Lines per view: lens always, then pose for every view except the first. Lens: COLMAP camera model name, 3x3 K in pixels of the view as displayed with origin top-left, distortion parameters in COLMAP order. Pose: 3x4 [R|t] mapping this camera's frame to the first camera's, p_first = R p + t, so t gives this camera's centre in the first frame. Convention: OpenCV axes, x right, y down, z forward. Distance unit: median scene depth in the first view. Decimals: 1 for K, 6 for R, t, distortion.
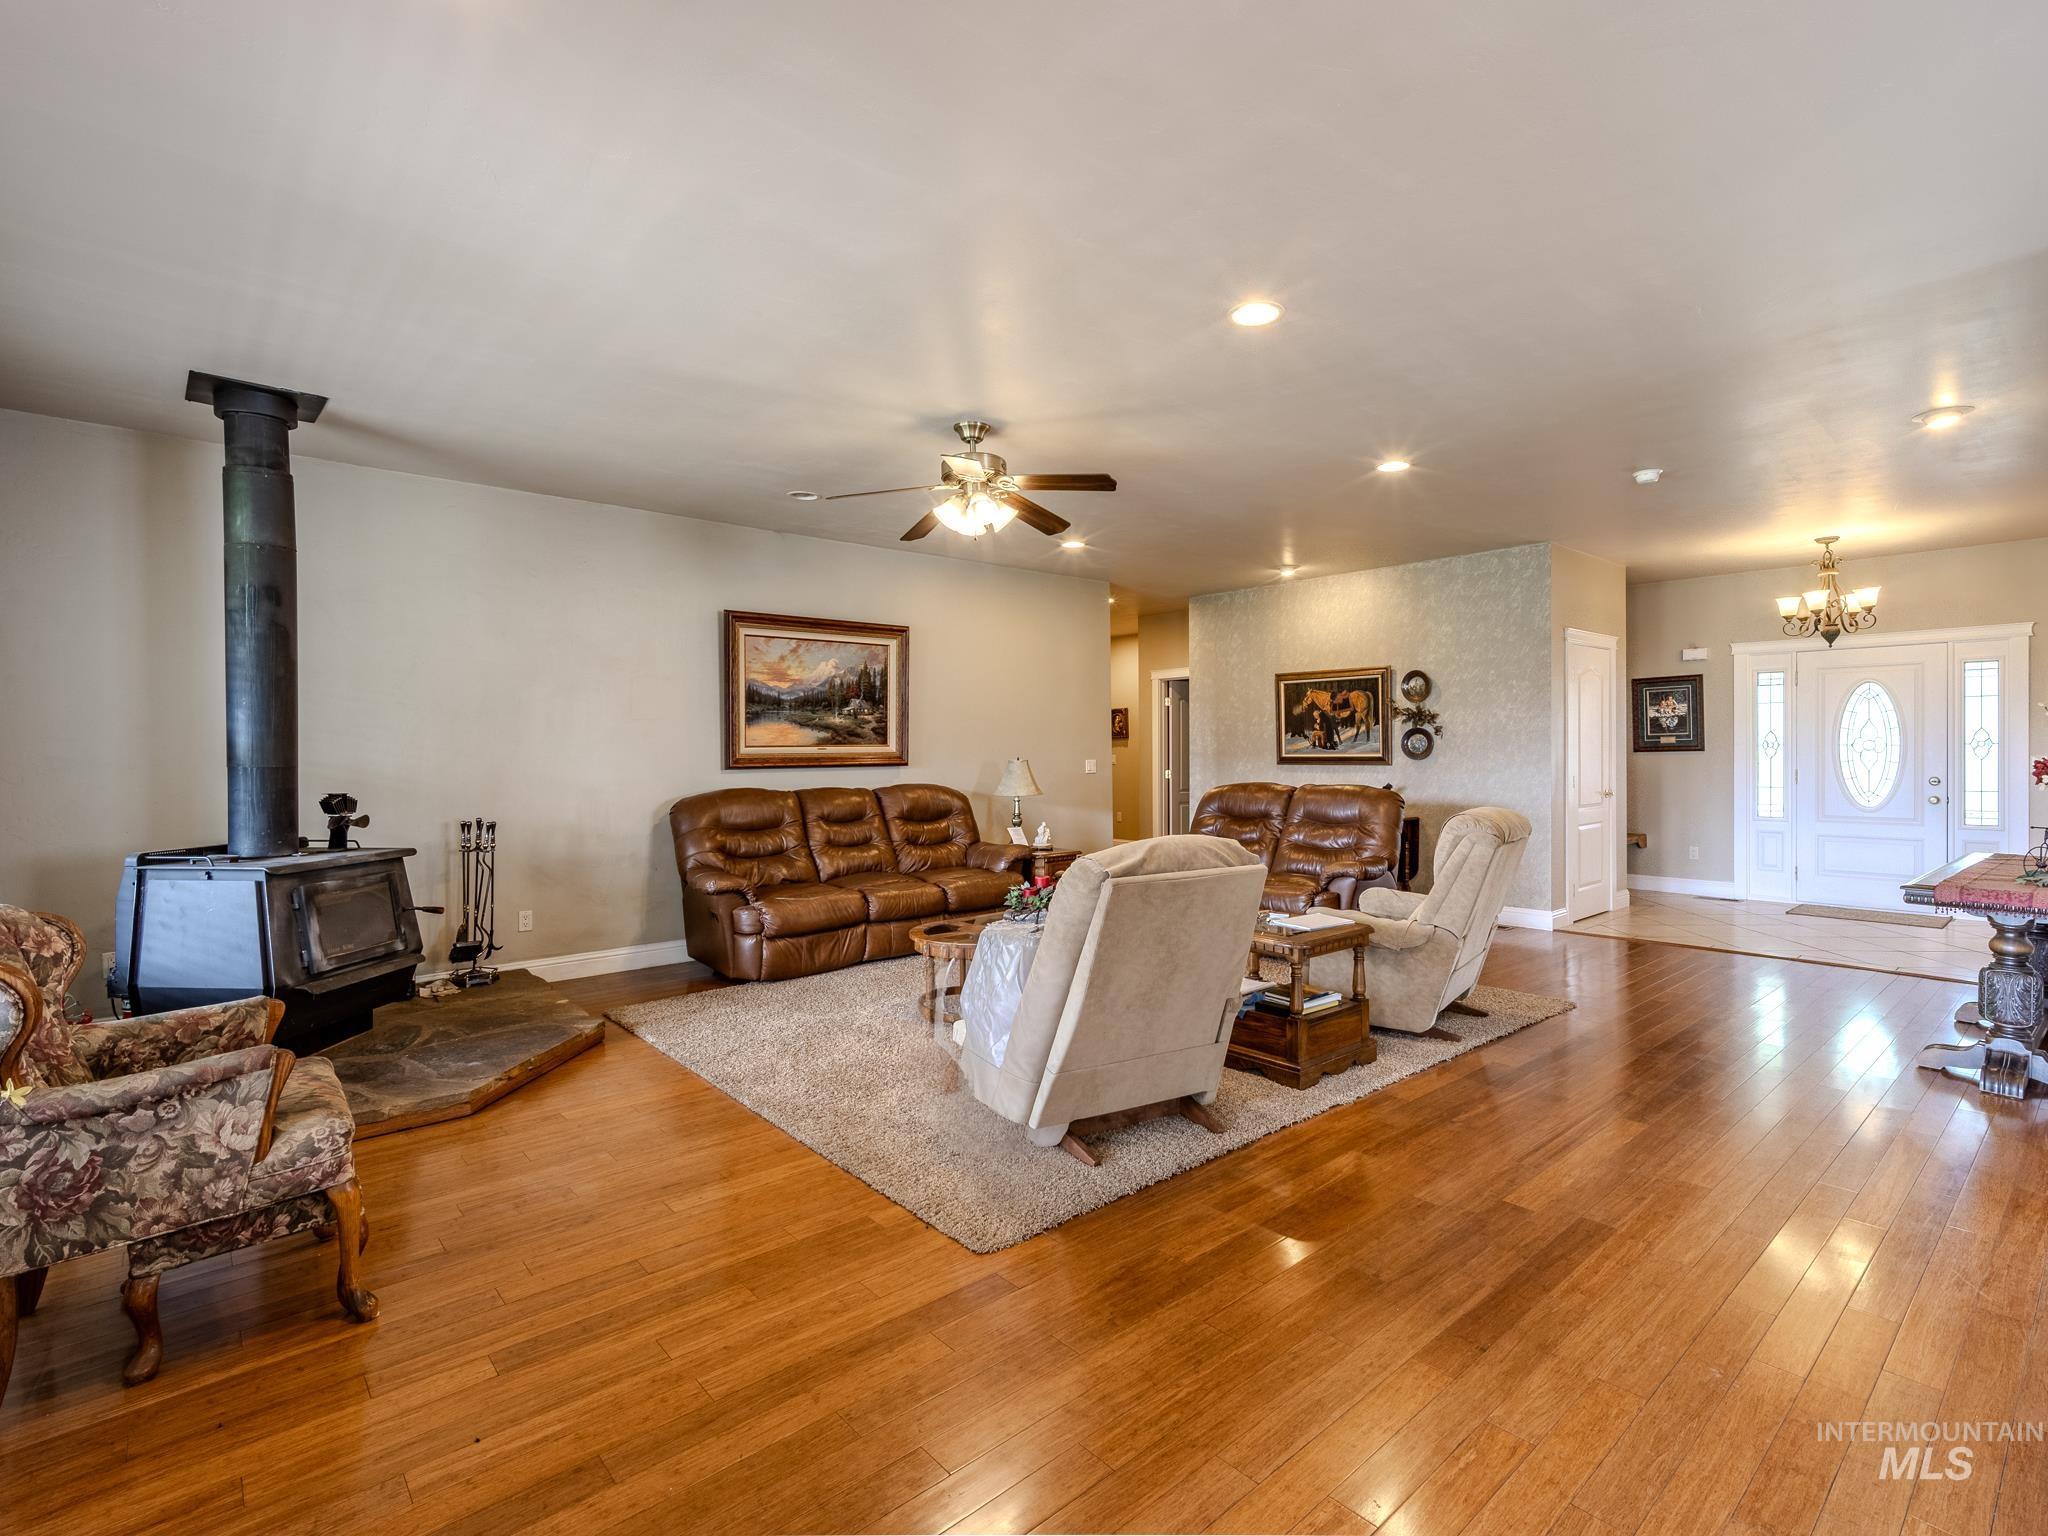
lens RADIAL K [[1005.0, 0, 1061.9], [0, 1005.0, 756.0], [0, 0, 1]] dist [0.000012, 0.007288]
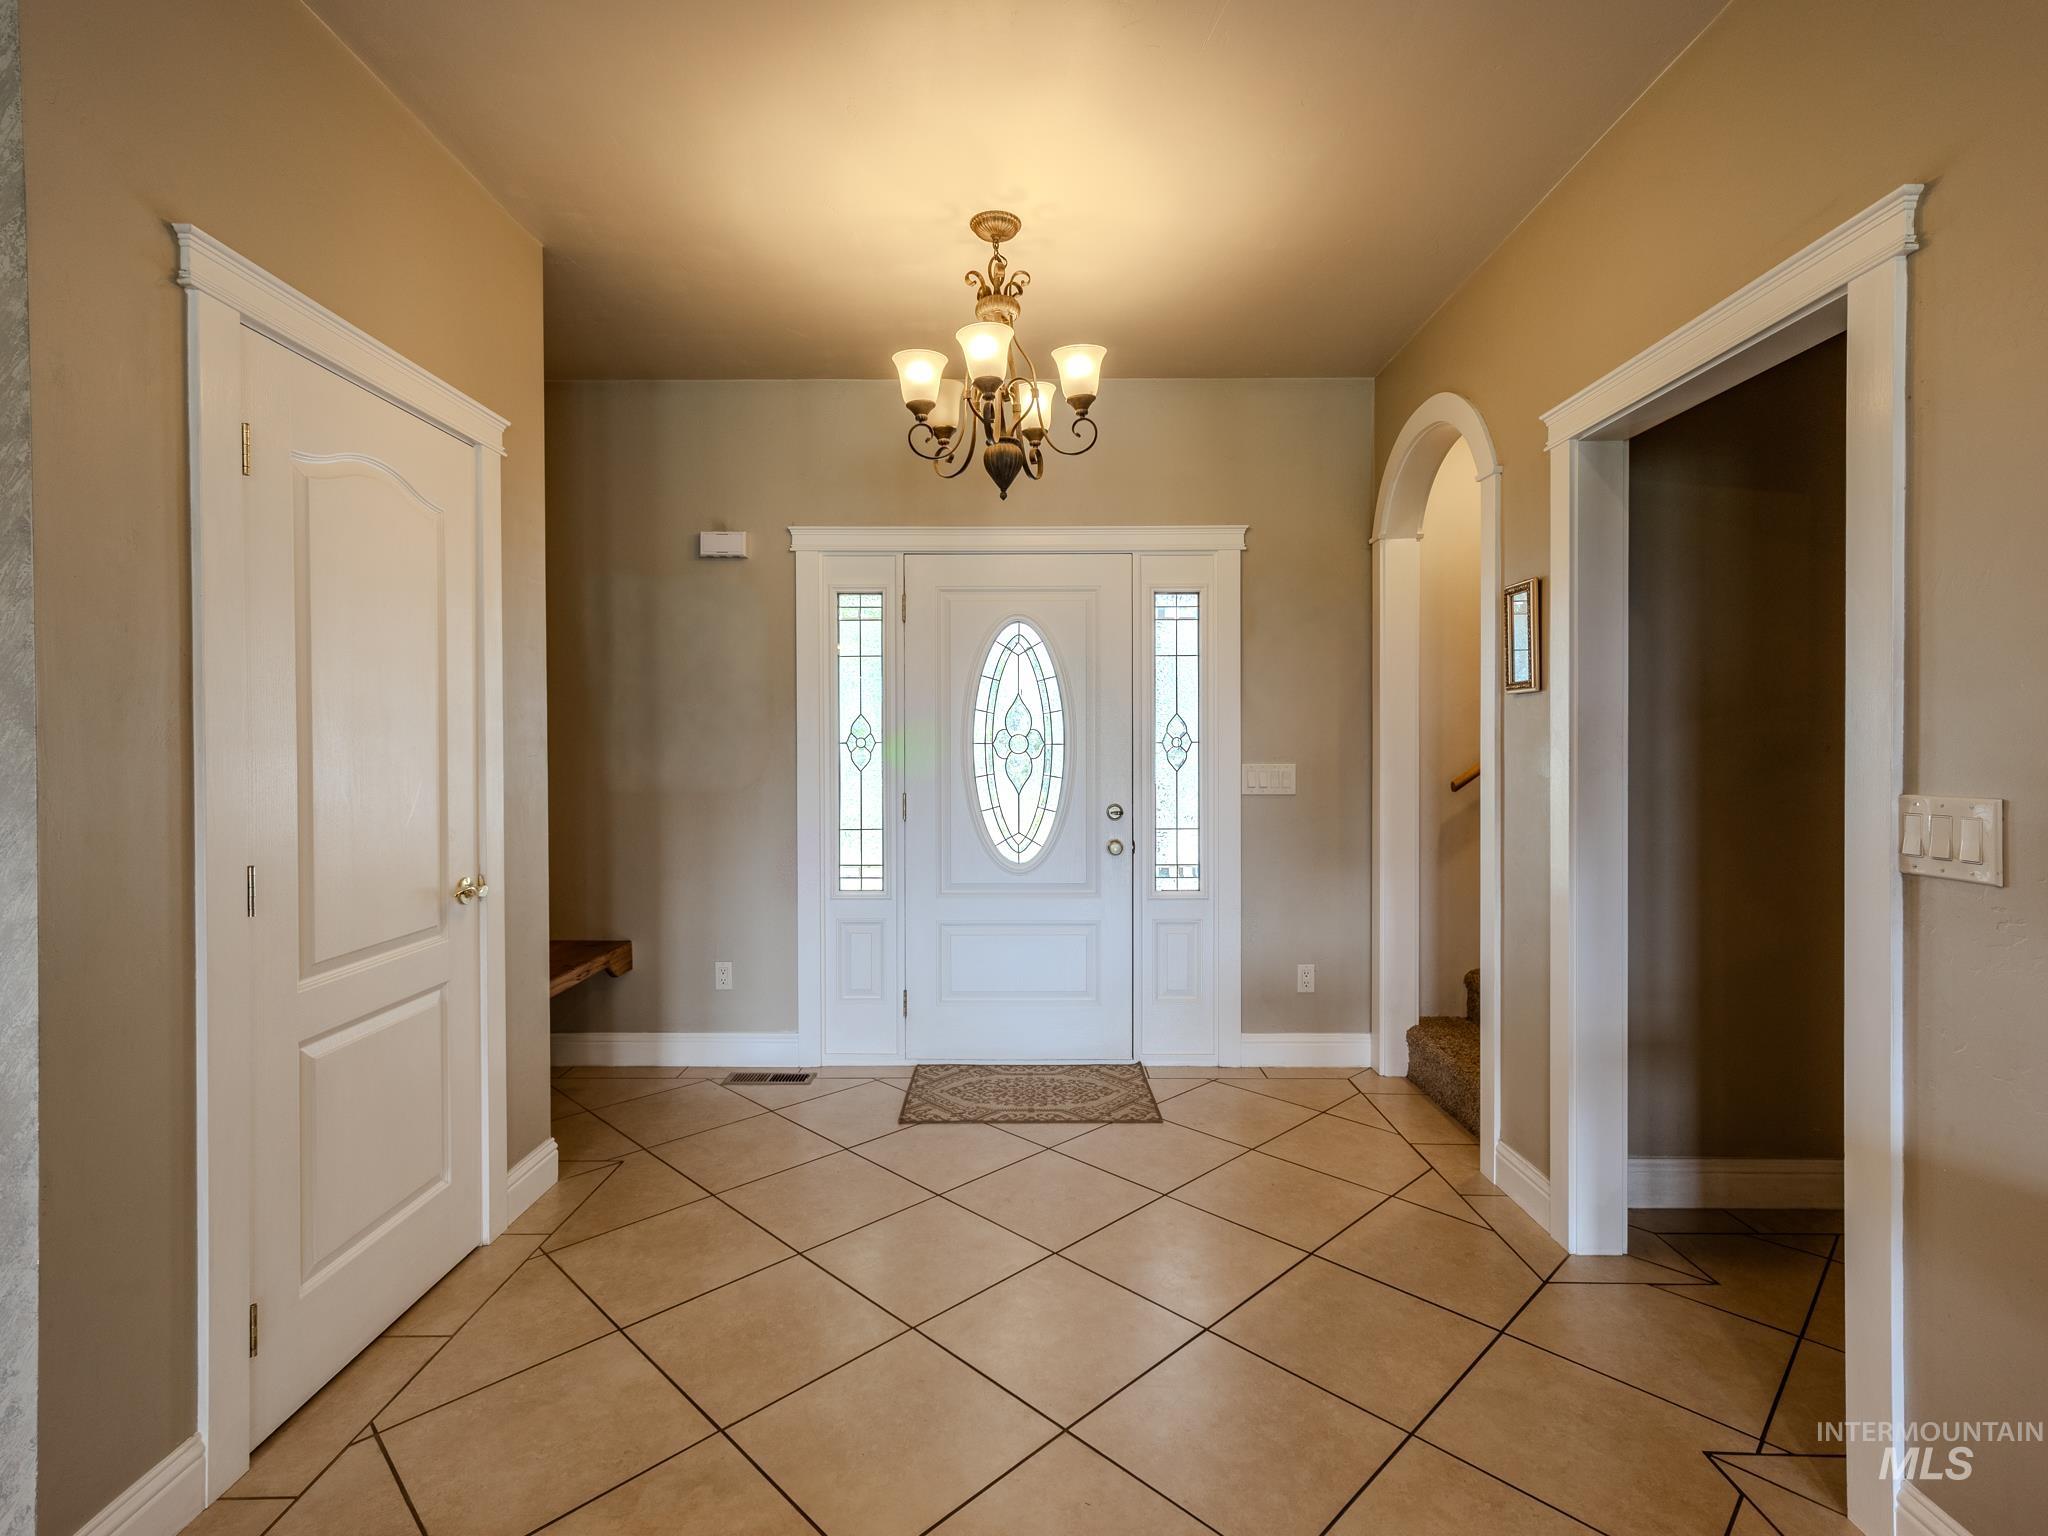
lens RADIAL K [[995.5, 0, 1024.0], [0, 995.5, 749.5], [0, 0, 1]] dist [0.000325, 0.007223]
pose [[0.686002, 0.001856, 0.727598, 0.440356], [0.002237, 0.999987, -0.004660, -0.005837], [-0.727597, 0.004825, 0.685988, 0.661388]]
